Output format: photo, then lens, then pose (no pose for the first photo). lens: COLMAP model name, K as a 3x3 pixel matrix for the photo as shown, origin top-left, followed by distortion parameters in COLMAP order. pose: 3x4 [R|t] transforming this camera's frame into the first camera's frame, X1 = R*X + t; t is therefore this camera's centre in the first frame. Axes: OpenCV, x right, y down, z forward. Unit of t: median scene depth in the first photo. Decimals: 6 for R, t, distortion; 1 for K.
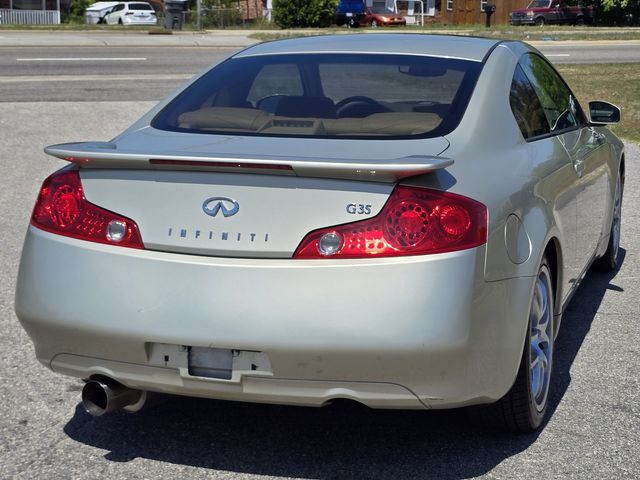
lens RADIAL K [[1174.3, 0, 444.8], [0, 1174.3, 298.7], [0, 0, 1]] dist [0.132458, -0.116074]
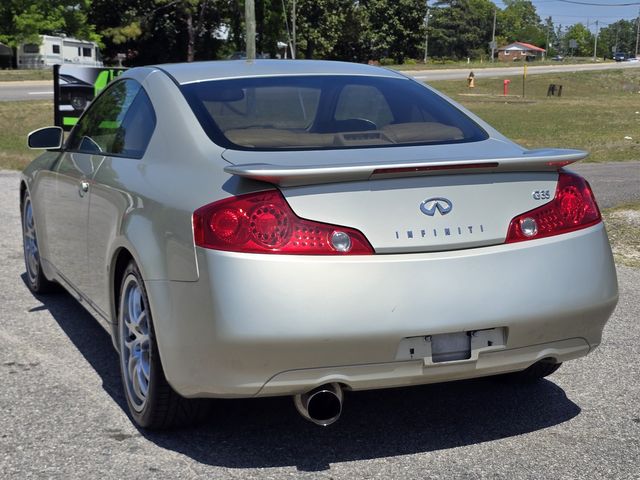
lens RADIAL K [[1179.8, 0, 321.1], [0, 1179.8, 293.7], [0, 0, 1]] dist [0.144084, -0.335116]
pose [[0.777797, -0.132803, 0.614325, -0.911317], [0.159821, 0.987084, 0.011035, -0.025151], [-0.607856, 0.089599, 0.788976, 0.188632]]
